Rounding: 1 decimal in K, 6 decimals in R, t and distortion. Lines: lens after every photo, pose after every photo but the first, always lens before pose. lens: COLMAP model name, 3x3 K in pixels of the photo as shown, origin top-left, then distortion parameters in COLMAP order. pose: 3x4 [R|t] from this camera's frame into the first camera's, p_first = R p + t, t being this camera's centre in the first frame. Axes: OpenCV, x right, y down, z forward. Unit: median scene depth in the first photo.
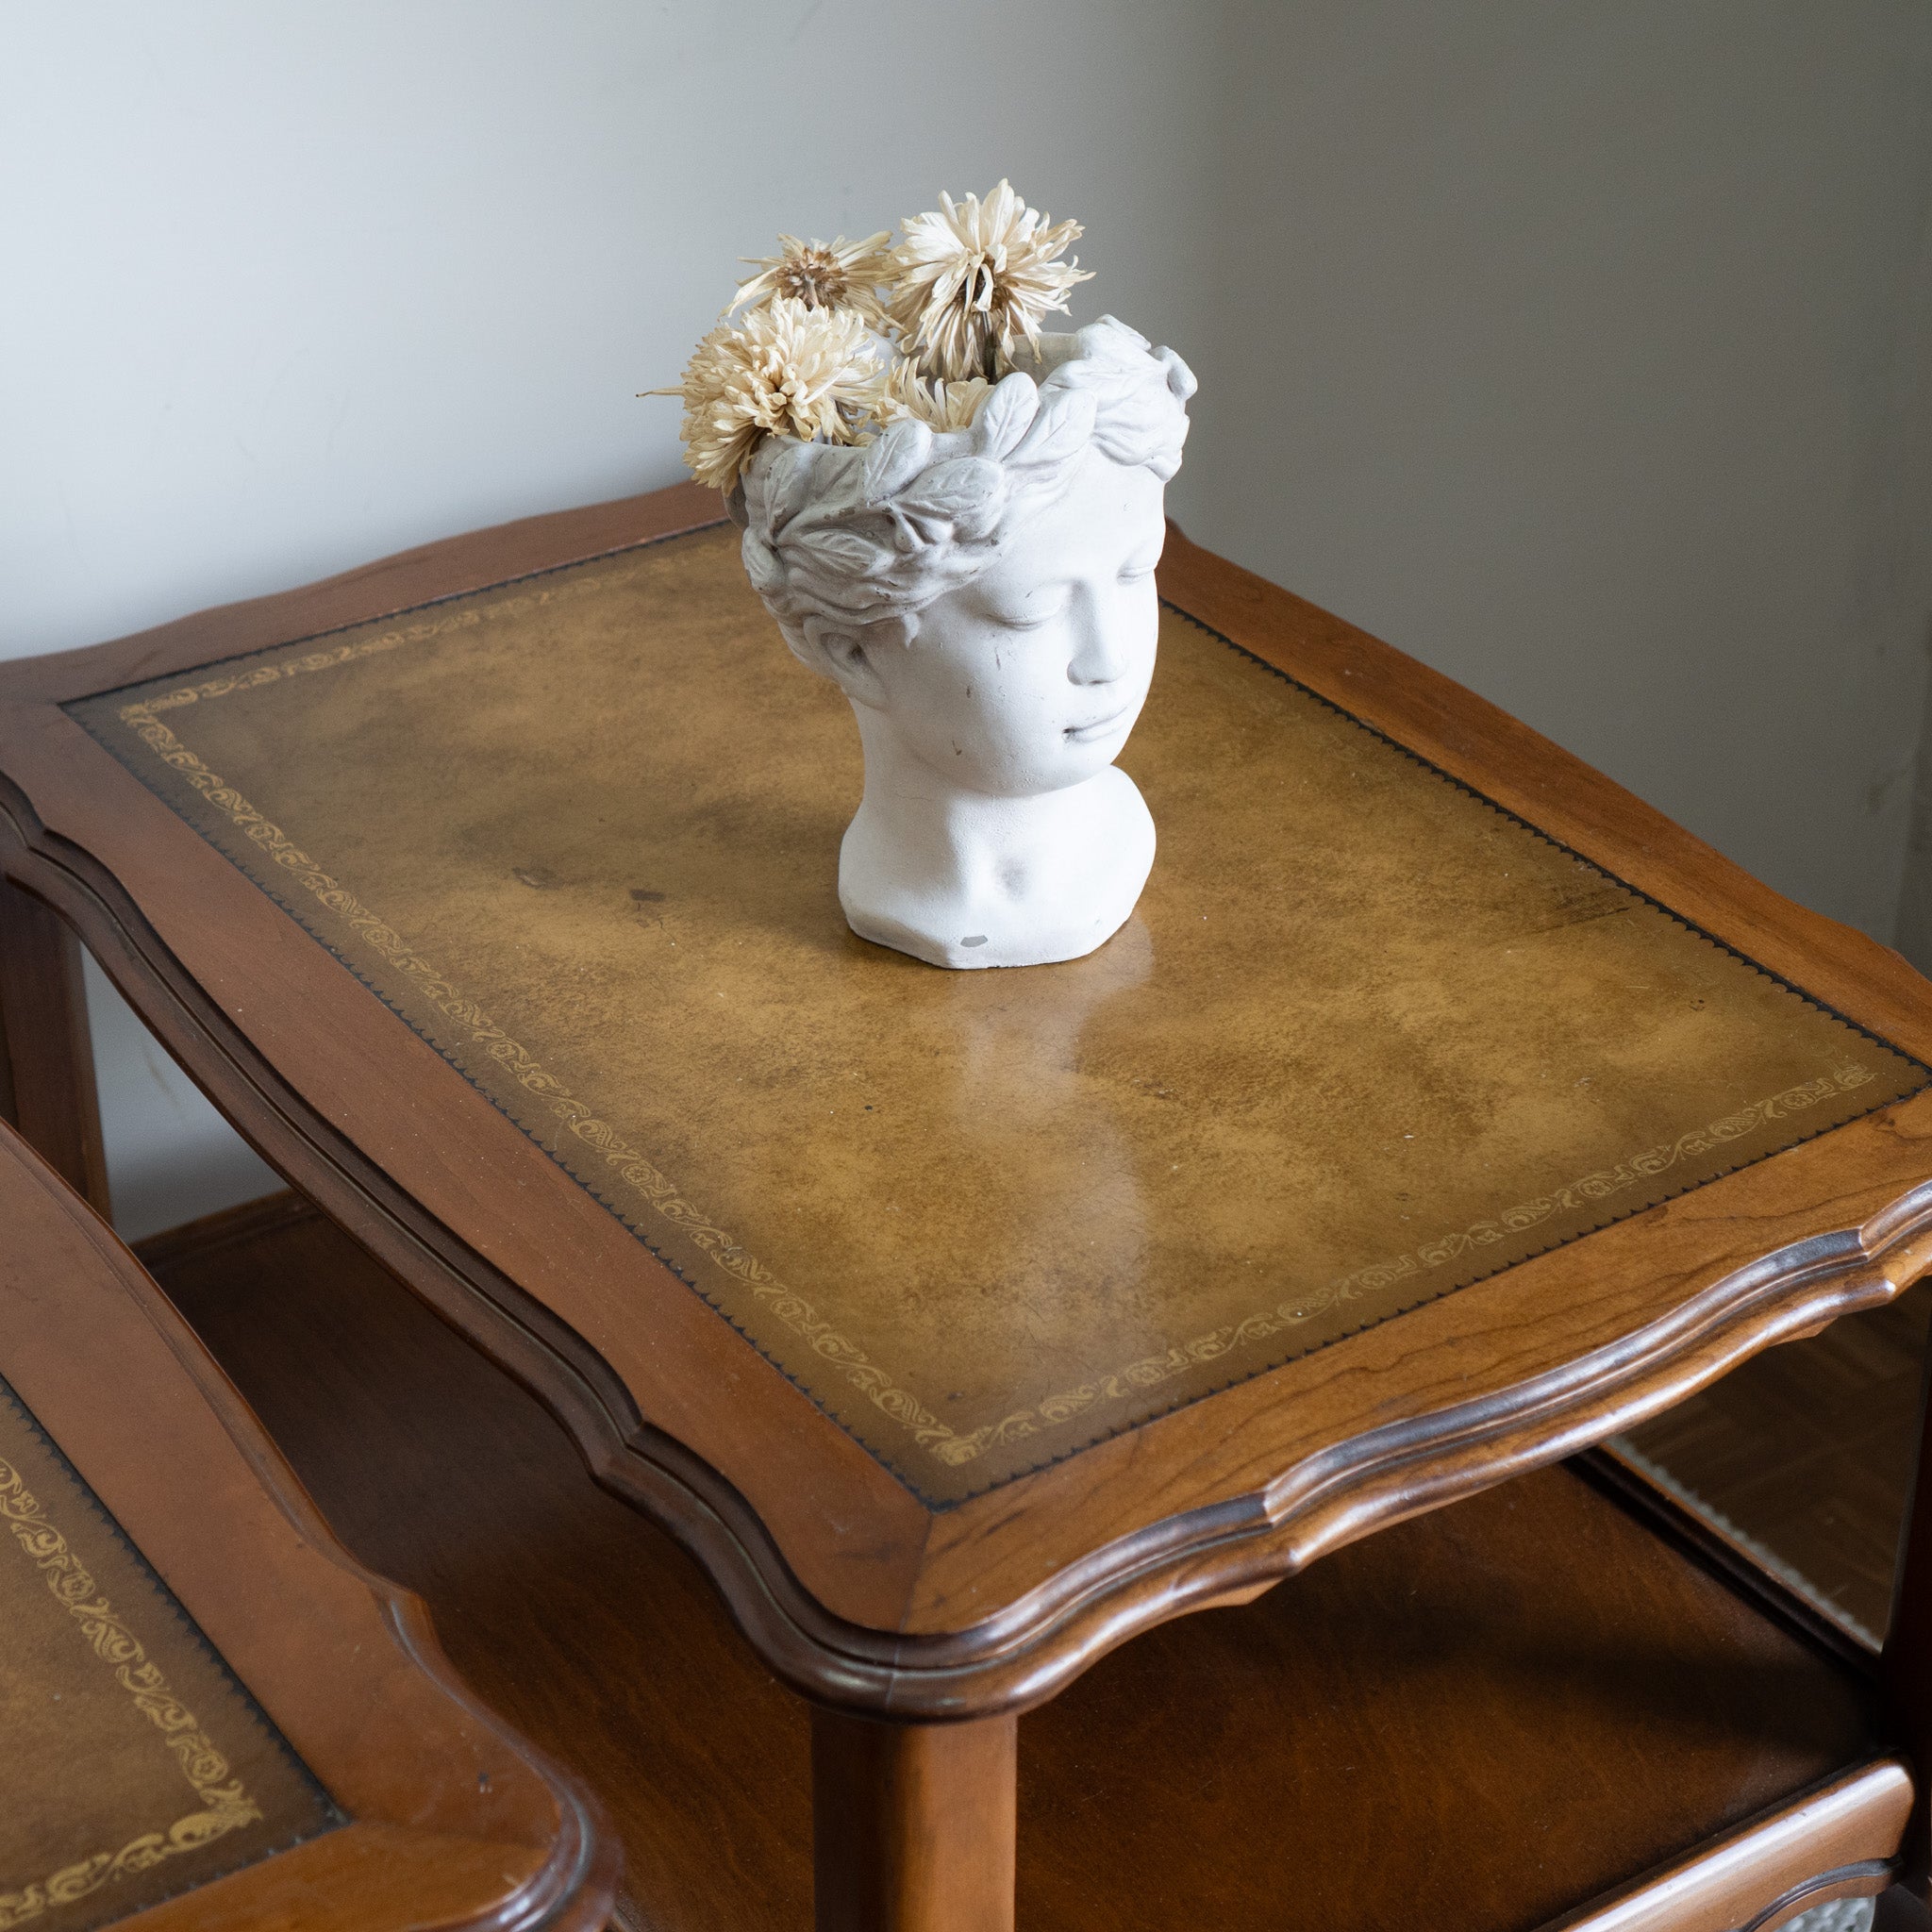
lens RADIAL K [[4321.6, 0, 1032.7], [0, 4321.6, 989.9], [0, 0, 1]] dist [0.021702, 0.000000]
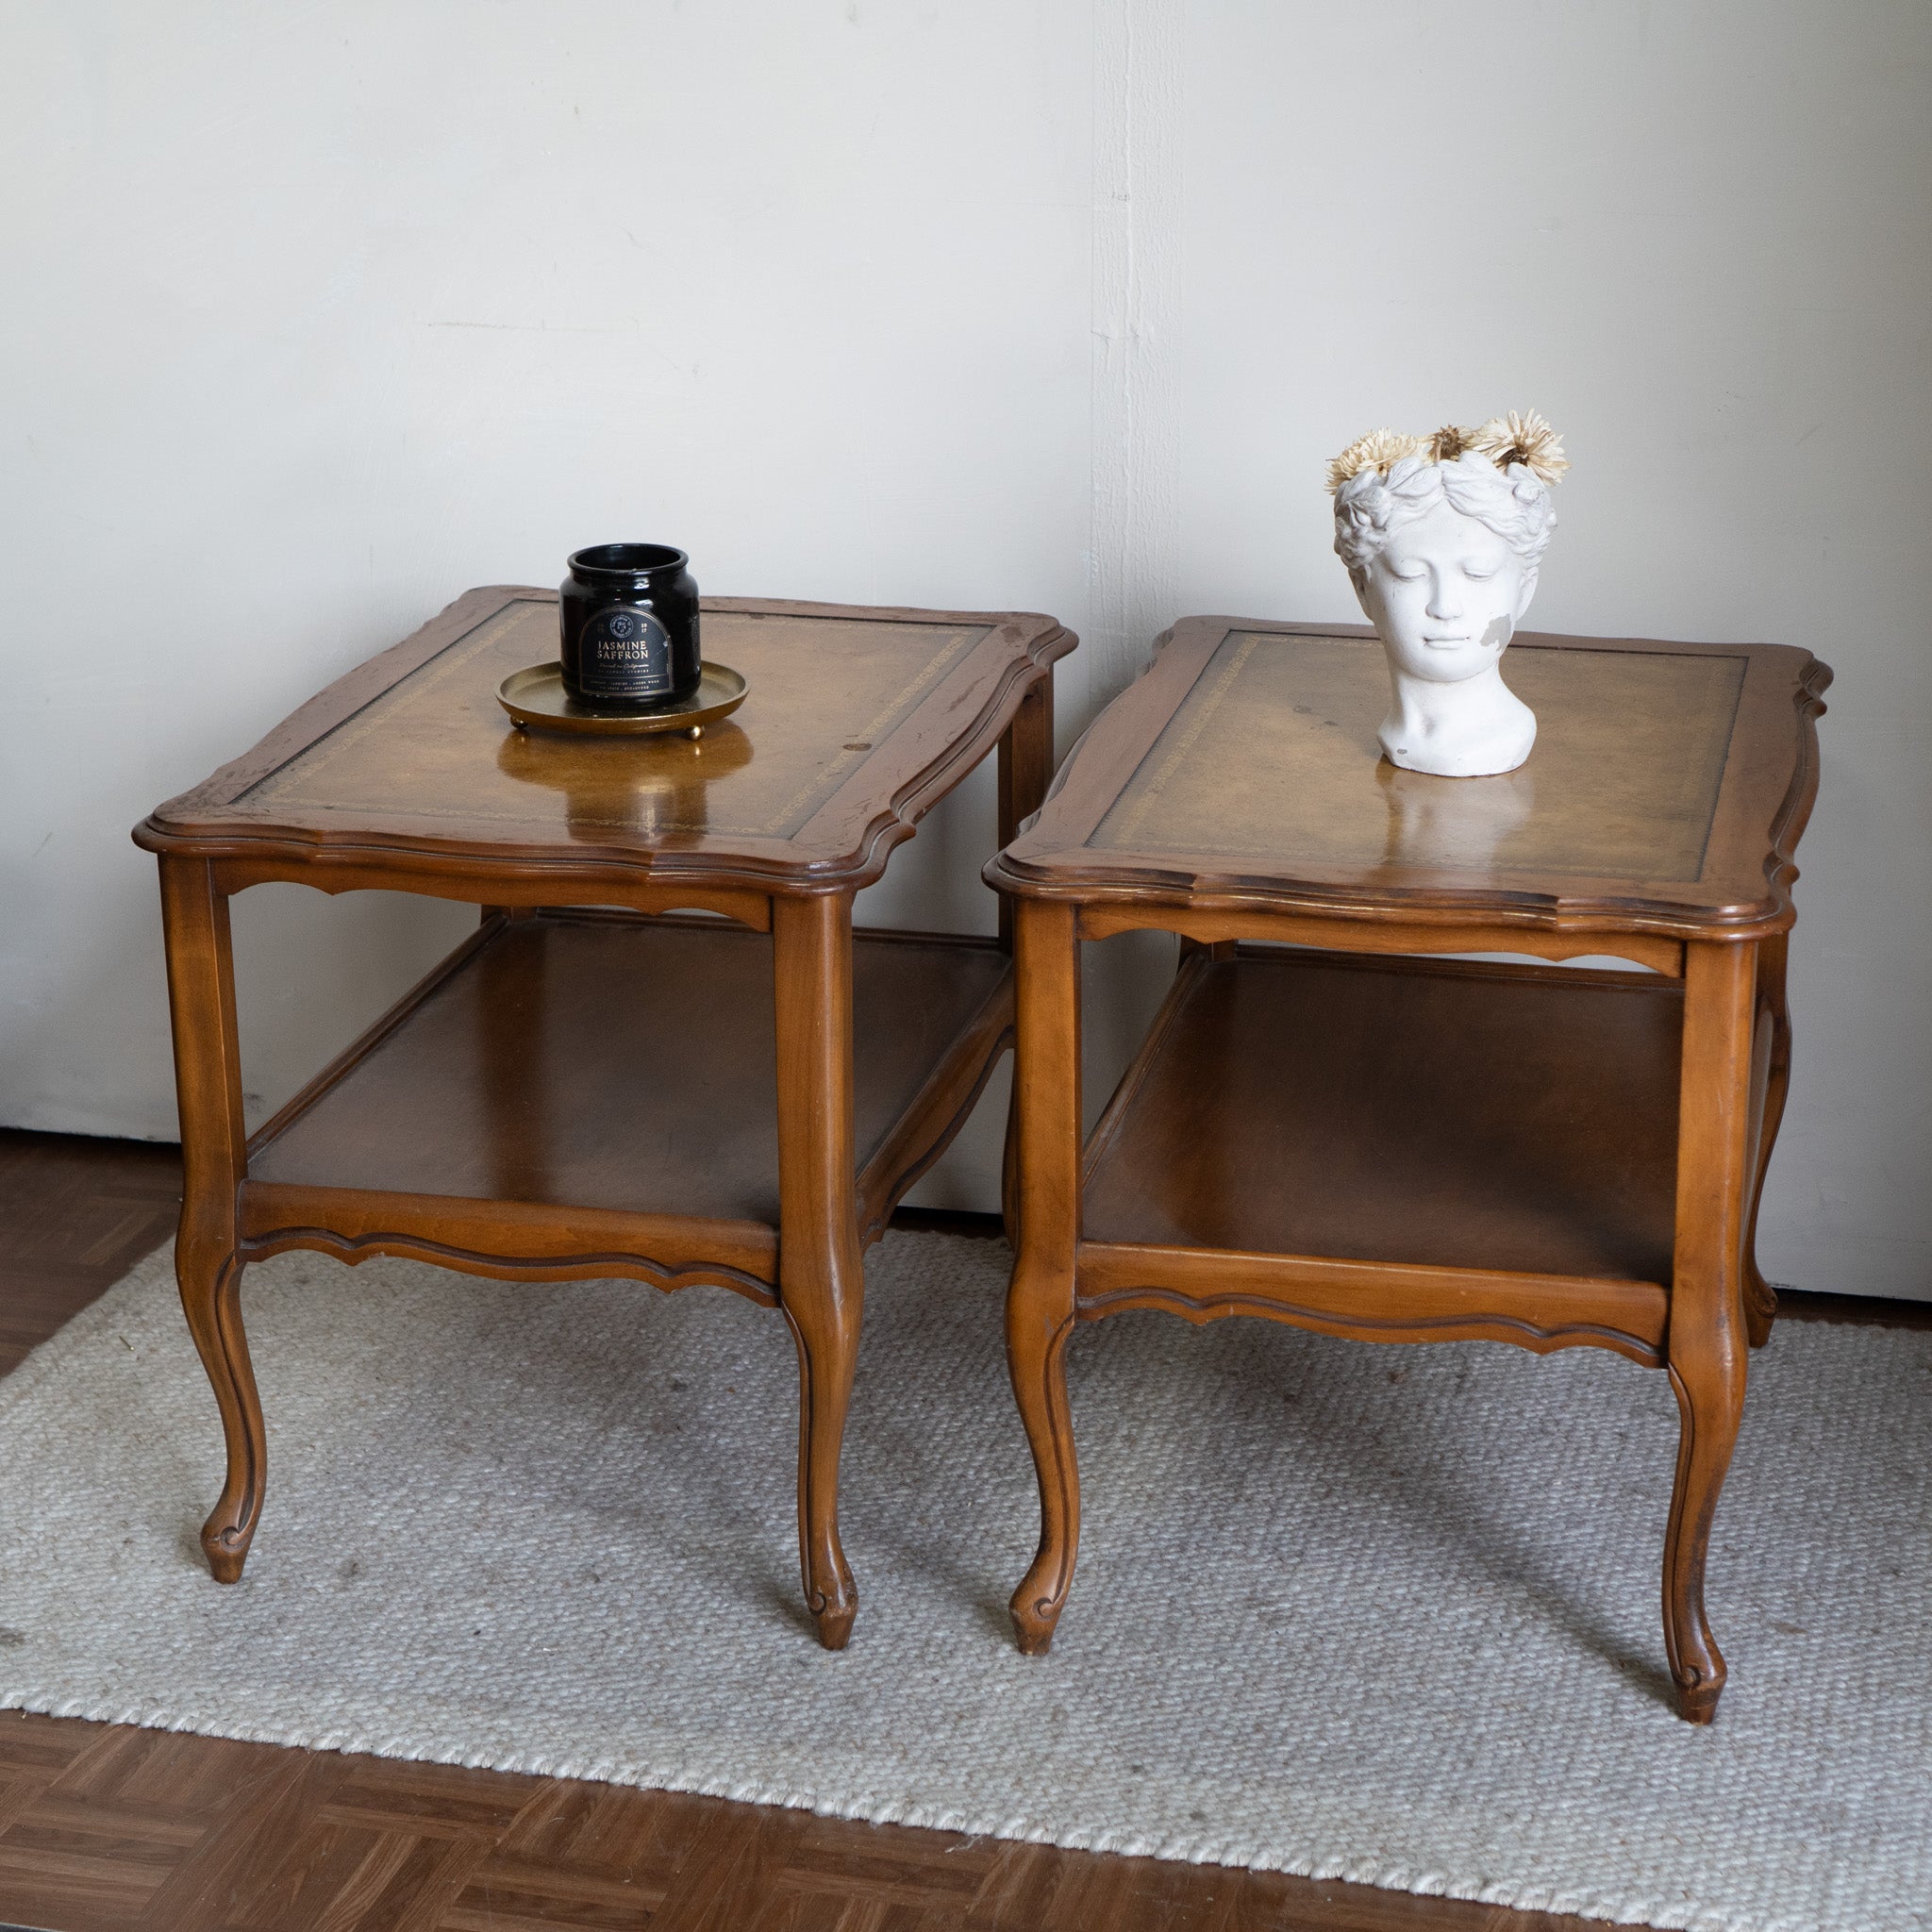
lens RADIAL K [[4321.6, 0, 877.9], [0, 4321.6, 950.0], [0, 0, 1]] dist [0.021702, 0.000000]
pose [[0.654130, 0.220044, -0.723667, 1.453676], [-0.379828, 0.922930, -0.062697, 0.326895], [0.654098, 0.315881, 0.687296, -0.598152]]
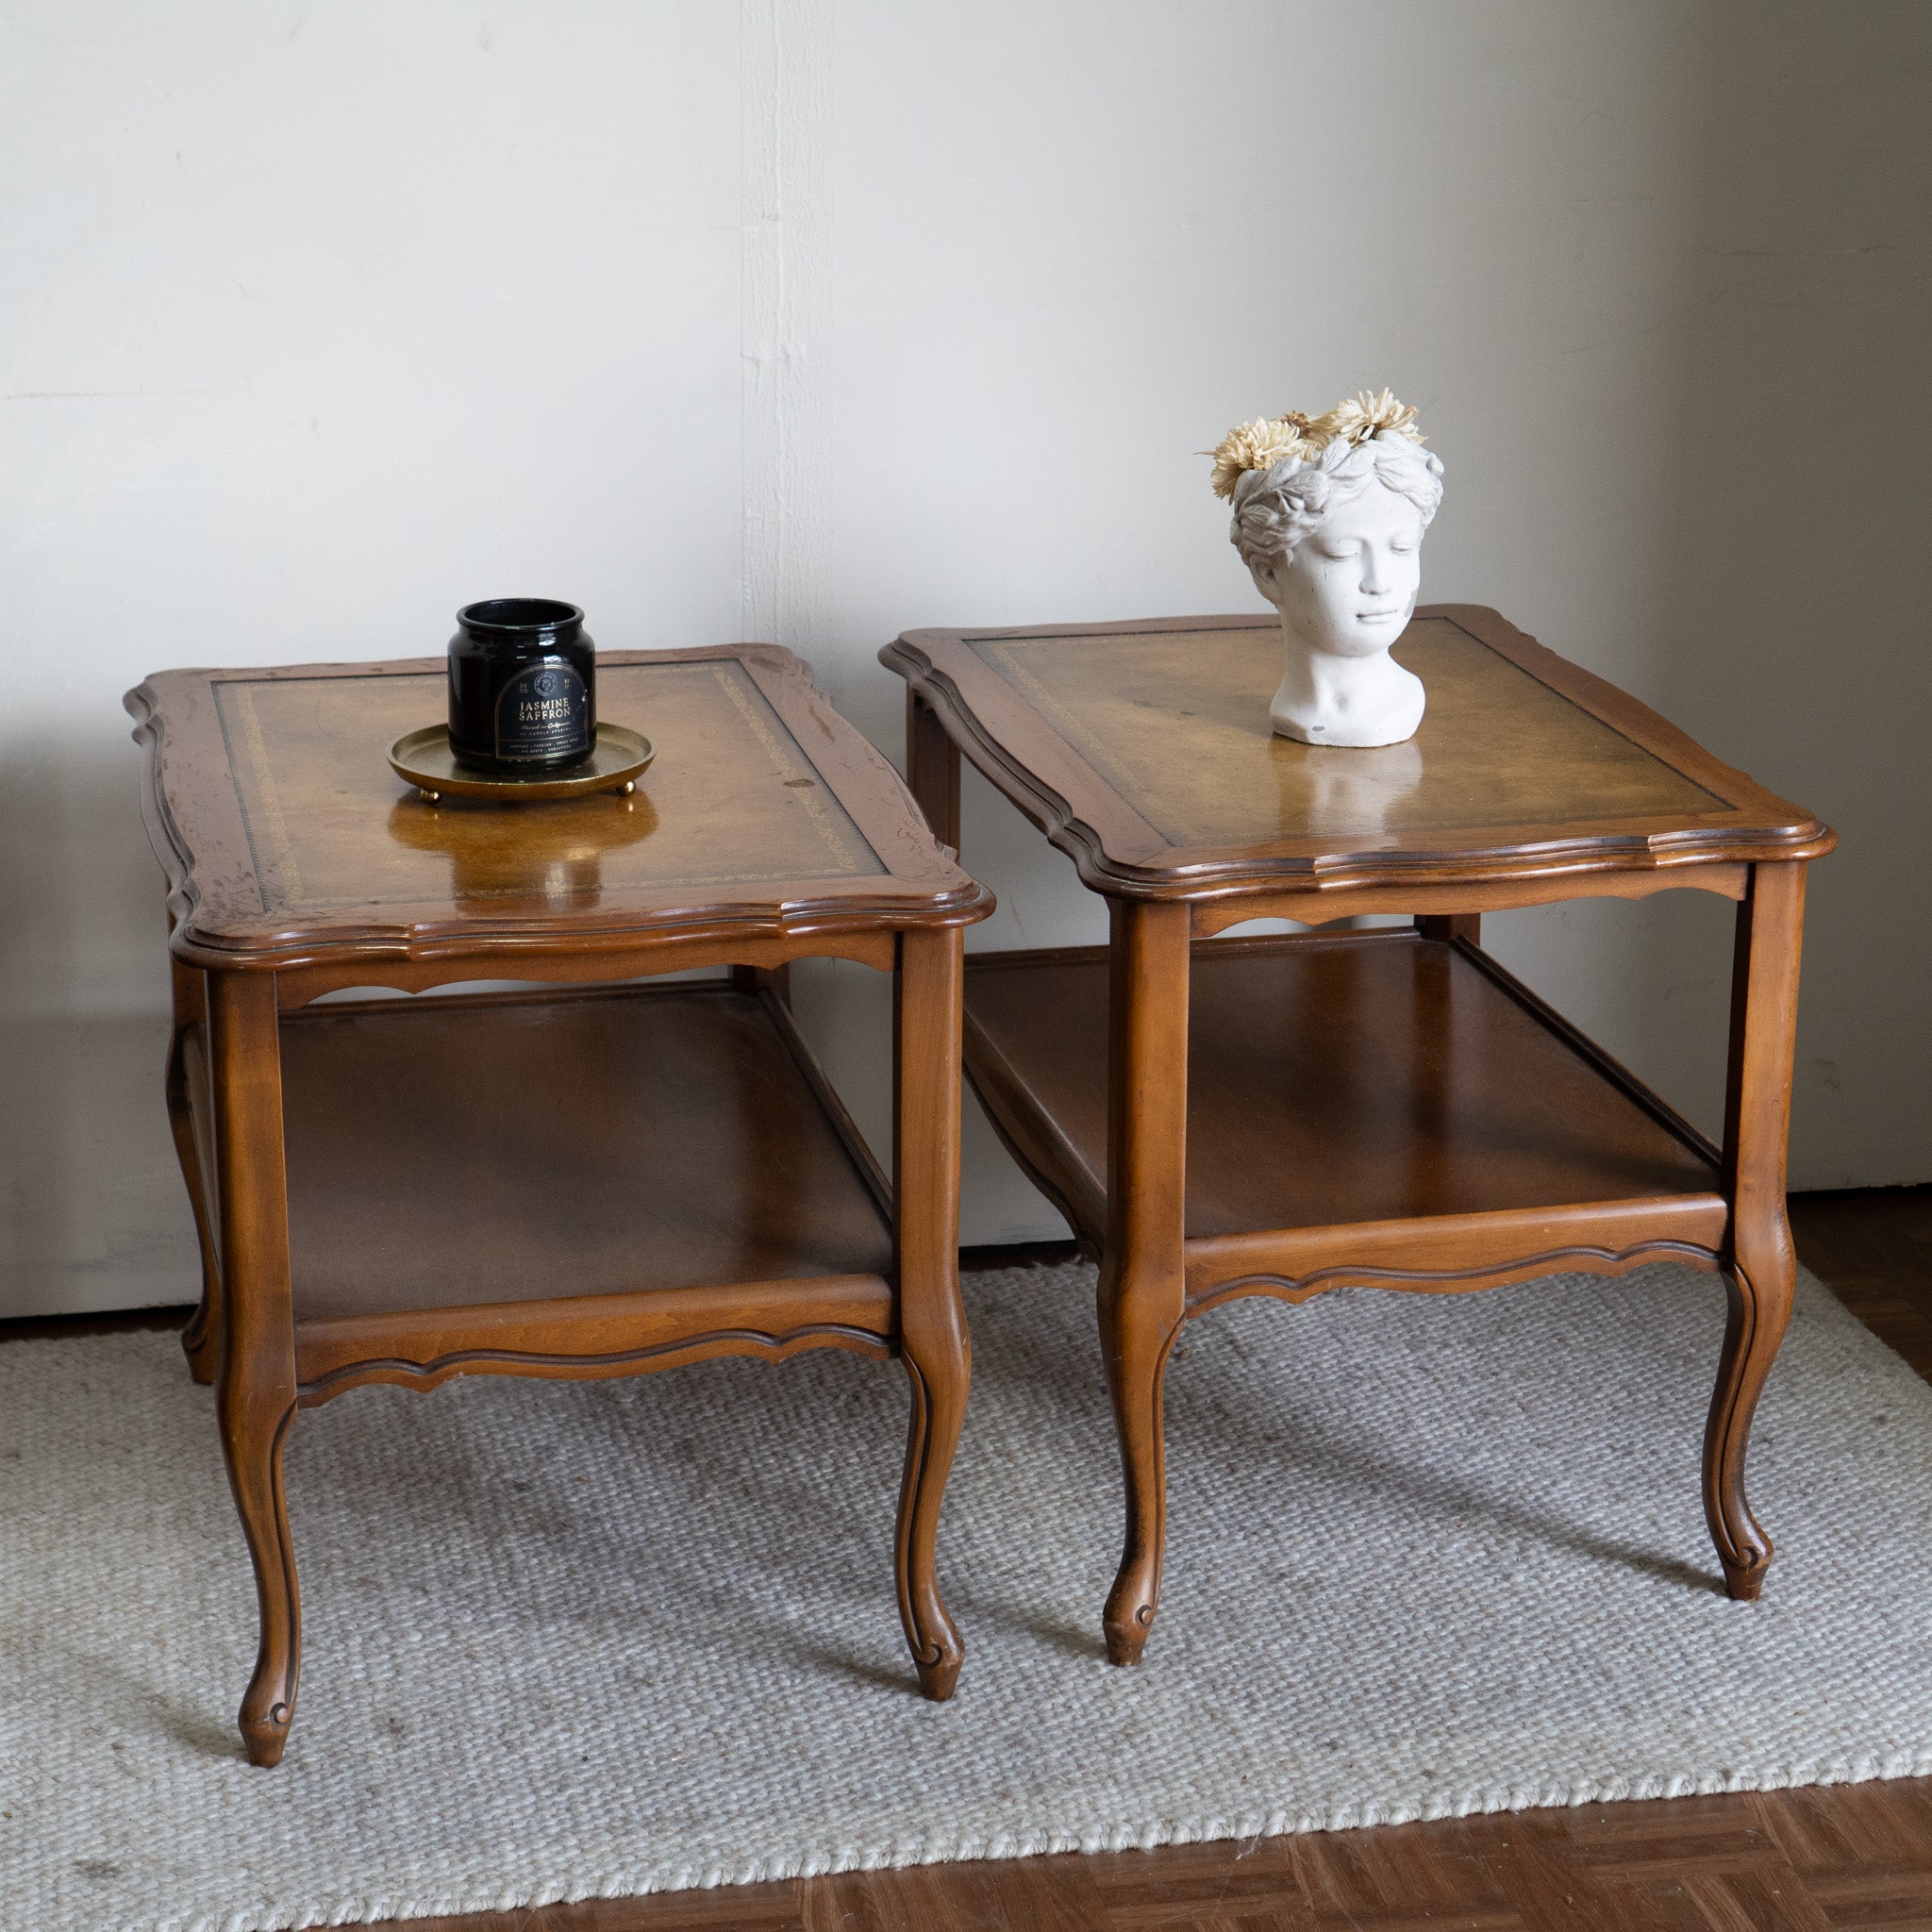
lens RADIAL K [[4321.6, 0, 865.6], [0, 4321.6, 994.0], [0, 0, 1]] dist [0.021702, 0.000000]
pose [[0.922216, 0.110979, -0.370406, 0.632401], [-0.194591, 0.960989, -0.196555, 0.624244], [0.334143, 0.253344, 0.907836, -1.049178]]
